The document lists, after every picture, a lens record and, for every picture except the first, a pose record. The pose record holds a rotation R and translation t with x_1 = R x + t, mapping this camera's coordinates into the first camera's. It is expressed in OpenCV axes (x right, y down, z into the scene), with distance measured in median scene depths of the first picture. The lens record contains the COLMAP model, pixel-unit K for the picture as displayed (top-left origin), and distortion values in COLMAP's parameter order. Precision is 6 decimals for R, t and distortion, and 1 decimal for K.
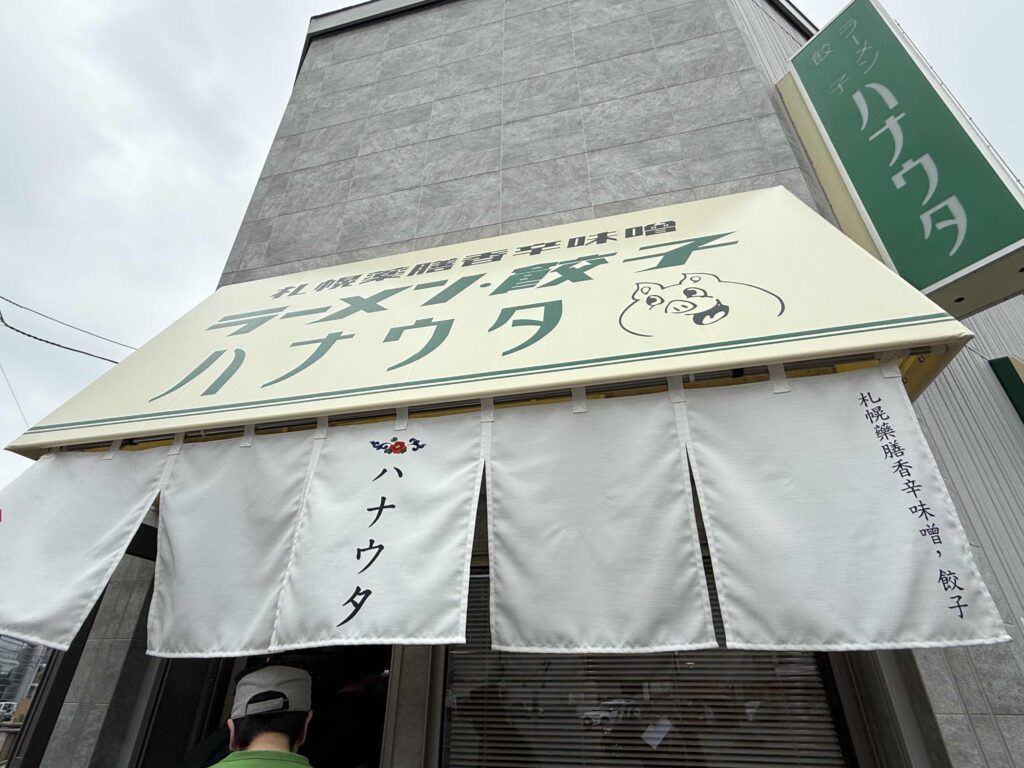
lens RADIAL K [[523.2, 0, 507.0], [0, 523.2, 384.9], [0, 0, 1]] dist [-0.000037, 0.000129]
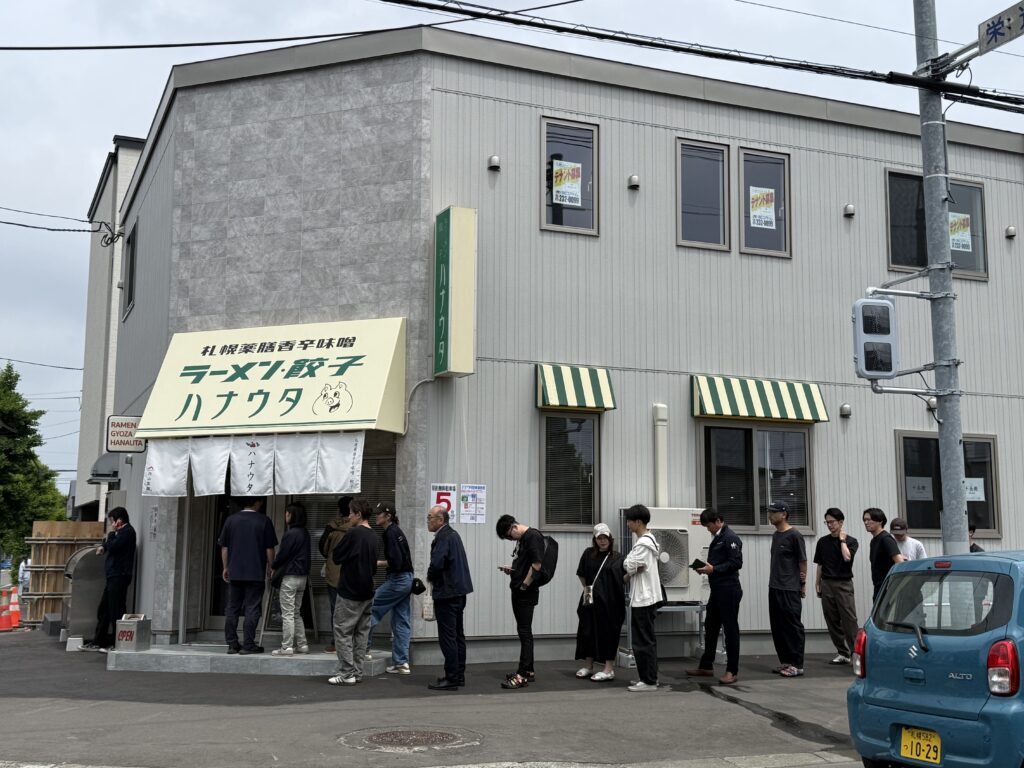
lens RADIAL K [[1156.6, 0, 512.0], [0, 1156.6, 384.0], [0, 0, 1]] dist [0.136473, -0.026267]
pose [[0.990097, -0.021136, -0.138784, 1.780025], [0.074268, 0.917788, 0.390064, -2.163832], [0.119130, -0.396508, 0.910269, -3.937772]]
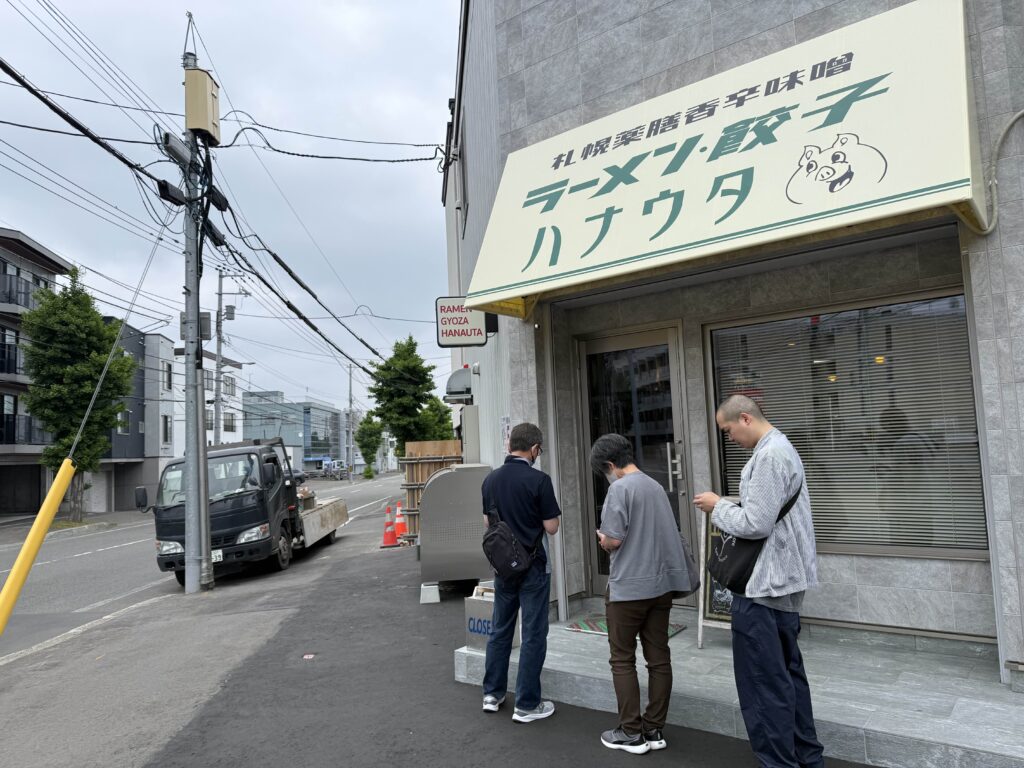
lens RADIAL K [[717.8, 0, 508.8], [0, 717.8, 389.3], [0, 0, 1]] dist [0.076305, -0.121255]
pose [[0.902970, -0.081840, -0.421837, 0.240491], [0.262953, 0.881666, 0.391817, -0.488307], [0.339853, -0.464722, 0.817639, -1.018205]]
